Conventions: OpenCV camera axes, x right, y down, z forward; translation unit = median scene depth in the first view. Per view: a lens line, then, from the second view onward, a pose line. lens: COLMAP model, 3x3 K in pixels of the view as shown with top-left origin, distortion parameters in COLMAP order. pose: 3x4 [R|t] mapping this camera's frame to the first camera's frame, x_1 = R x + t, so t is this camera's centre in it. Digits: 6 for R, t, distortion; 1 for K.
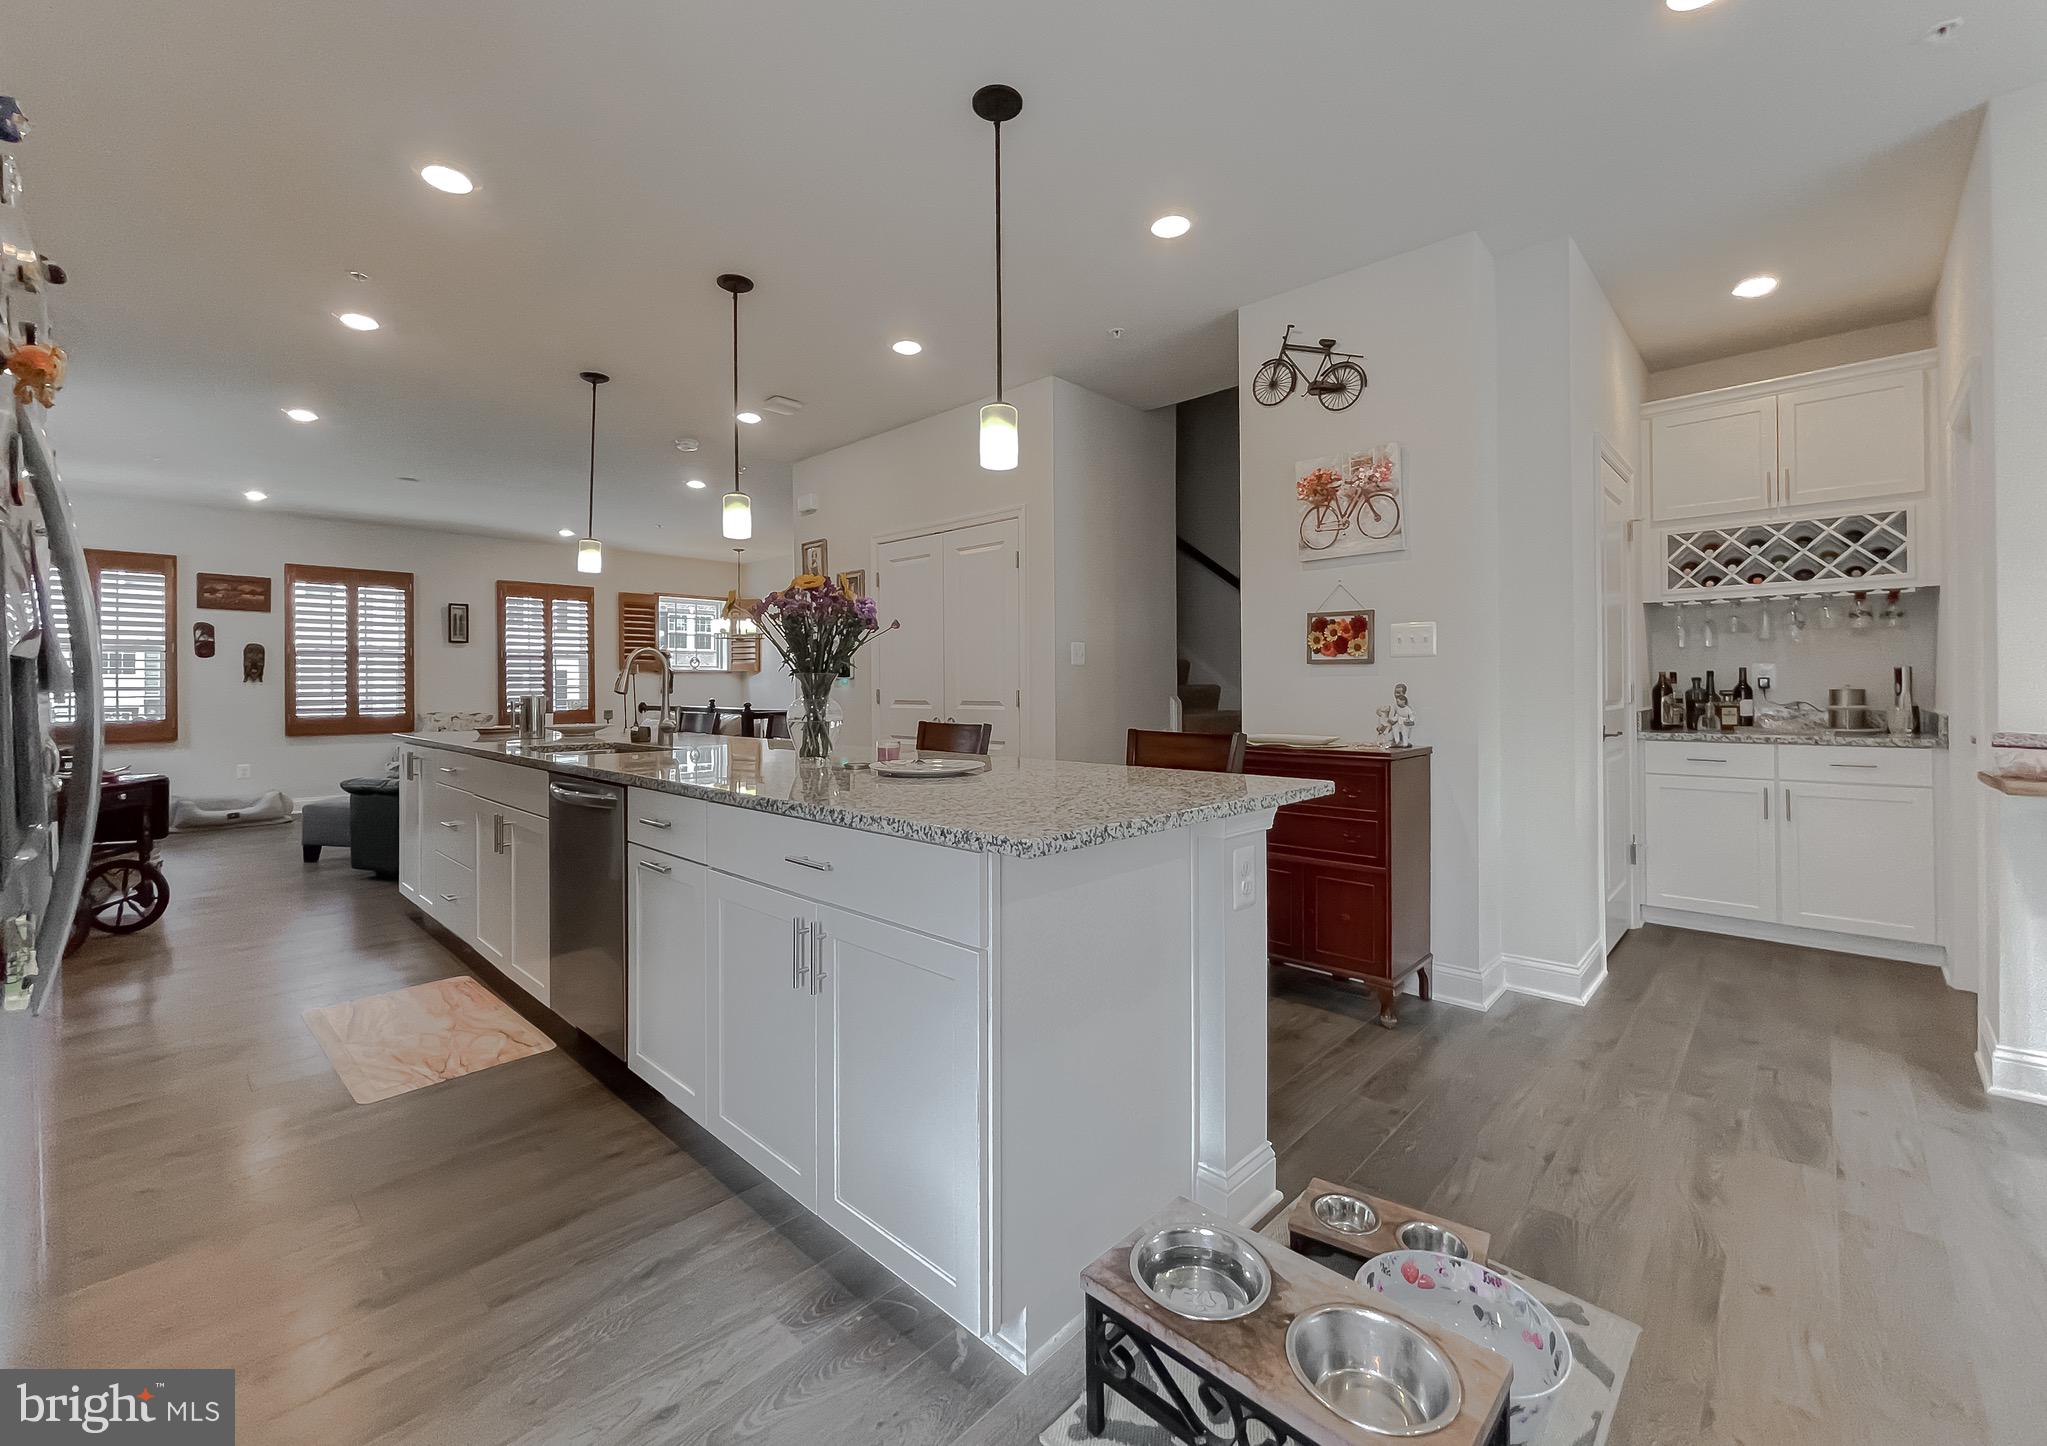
lens RADIAL K [[839.9, 0, 1006.1], [0, 839.9, 679.5], [0, 0, 1]] dist [-0.001723, -0.000141]
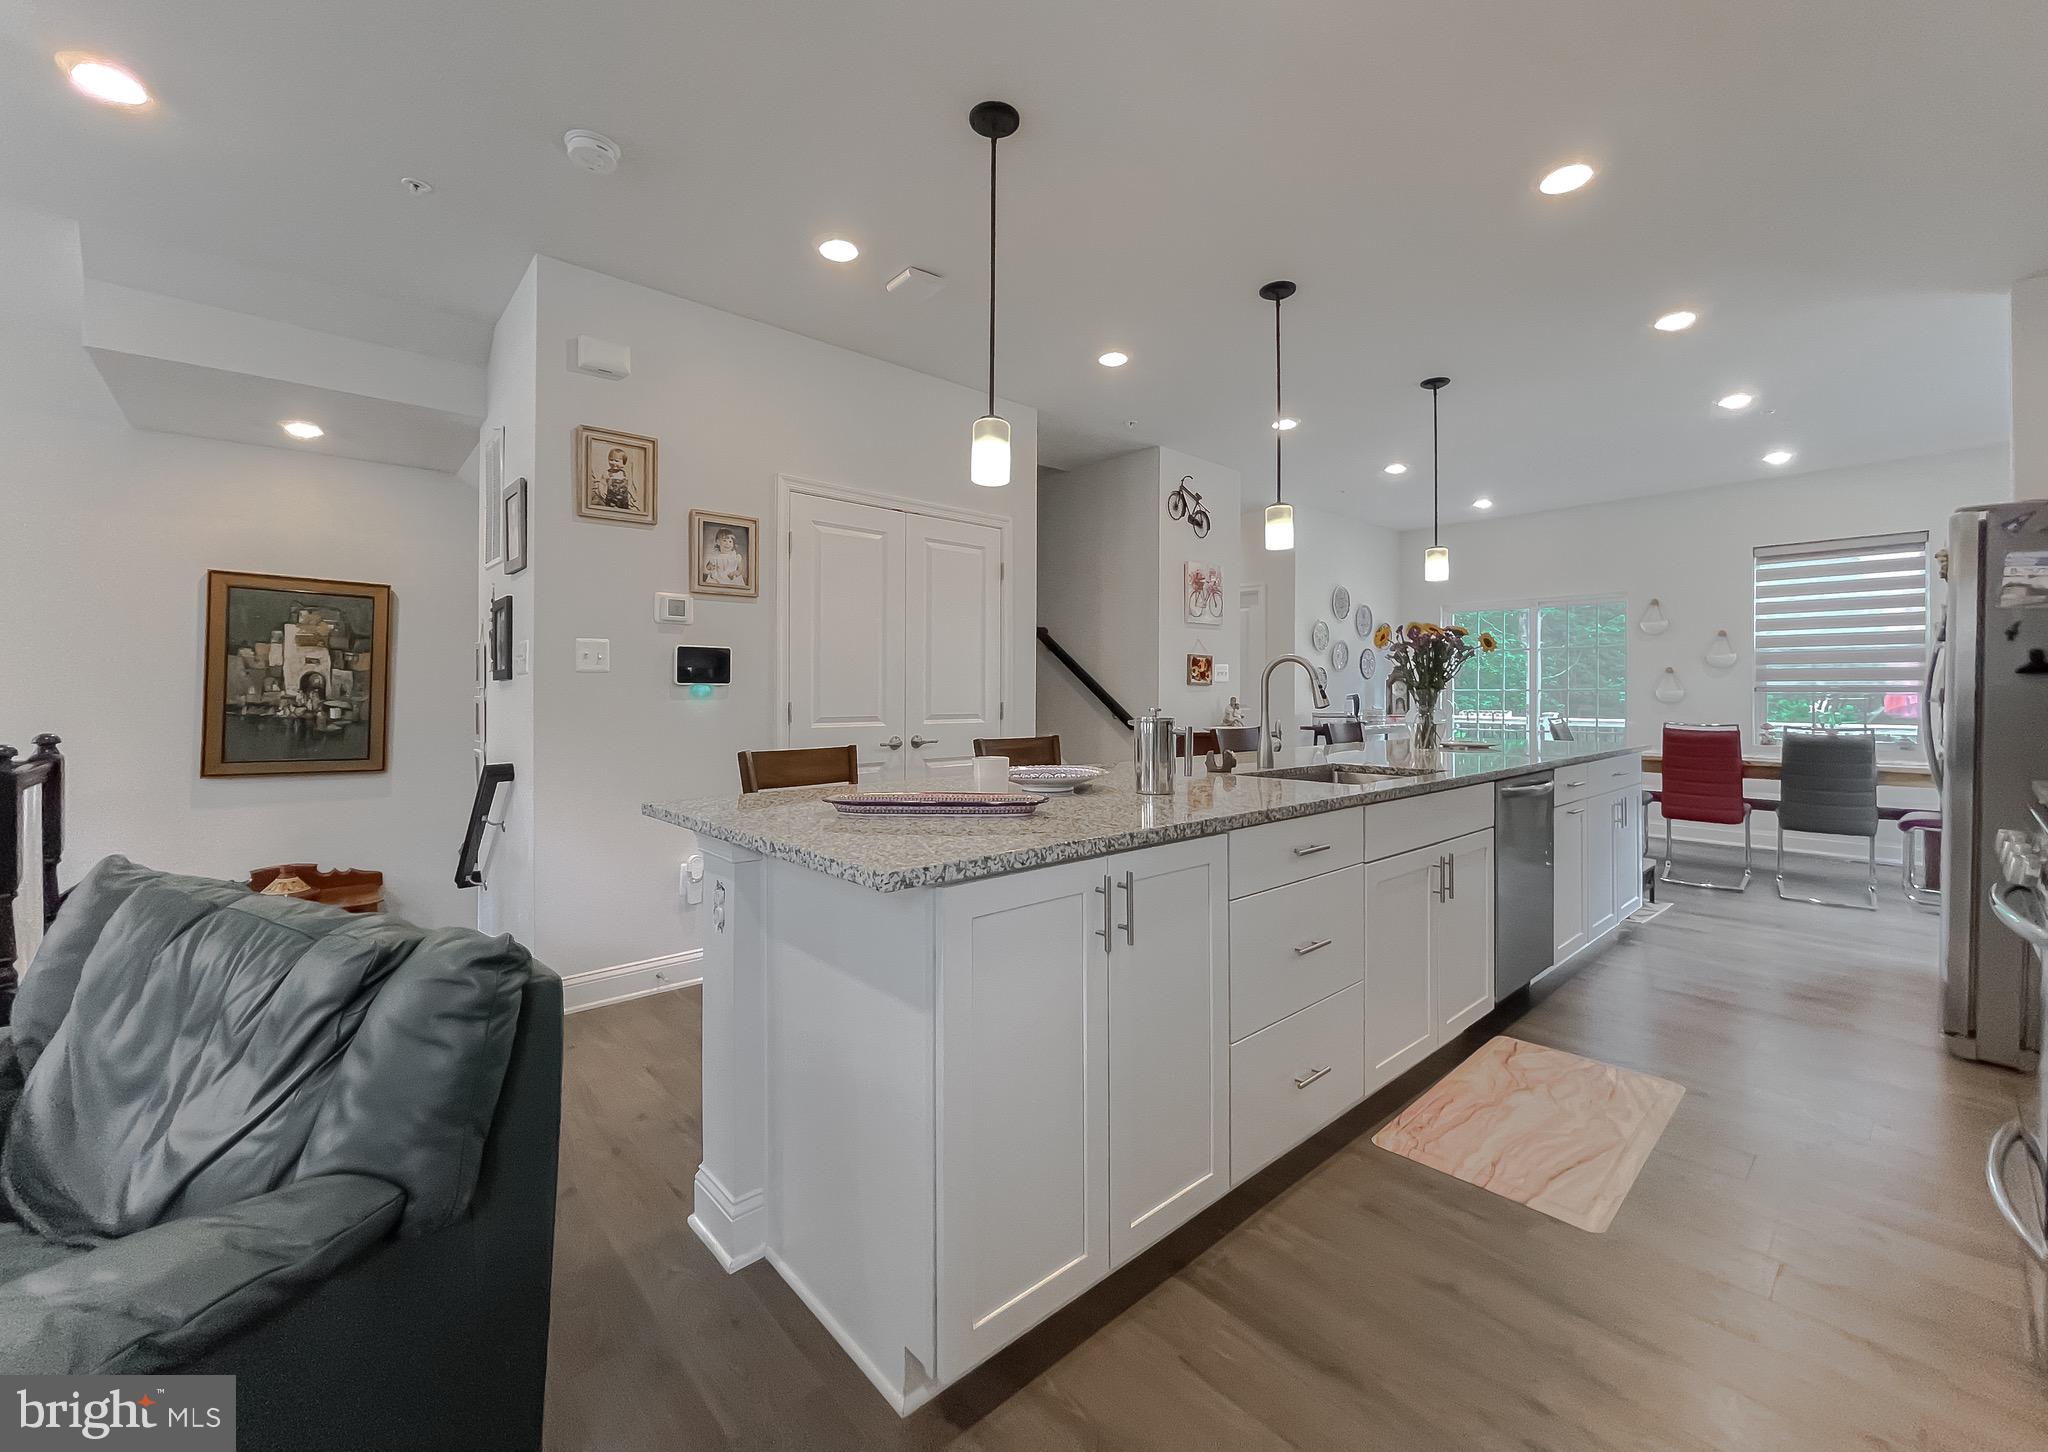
lens RADIAL K [[827.9, 0, 1034.3], [0, 827.9, 688.2], [0, 0, 1]] dist [0.001373, 0.000097]
pose [[0.065783, 0.011645, 0.997766, -1.059626], [-0.007809, 0.999907, -0.011155, 0.006862], [-0.997803, -0.007058, 0.065868, 0.988994]]
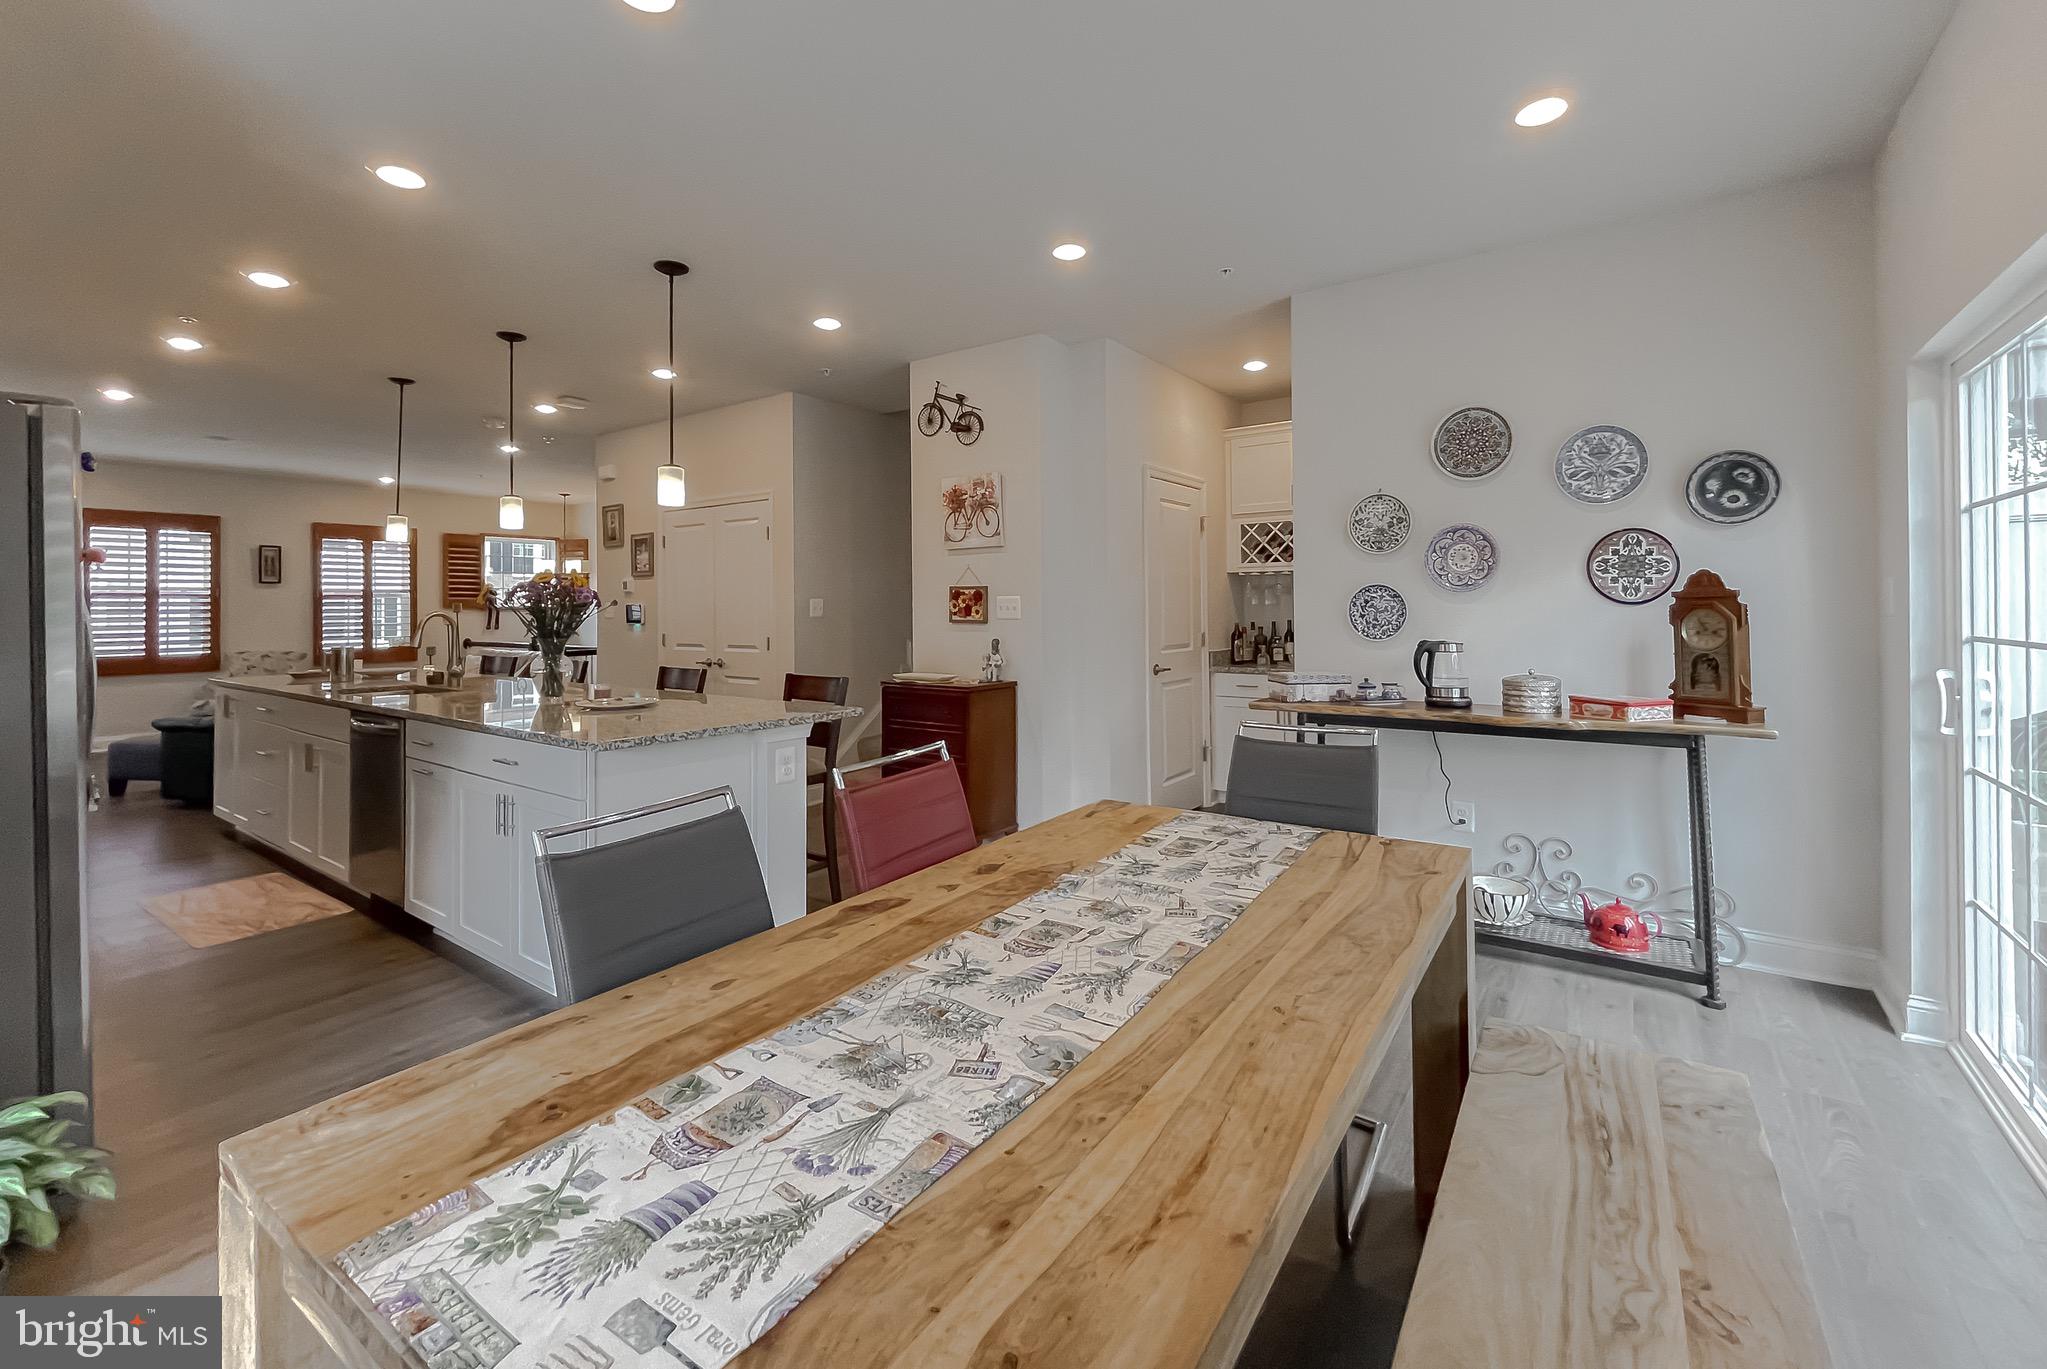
lens RADIAL K [[852.4, 0, 1009.4], [0, 852.4, 595.3], [0, 0, 1]] dist [0.010836, 0.001103]
pose [[0.990758, 0.001049, 0.135636, 0.218915], [0.000090, 0.999965, -0.008398, -0.043130], [-0.135640, 0.008332, 0.990723, -0.353873]]
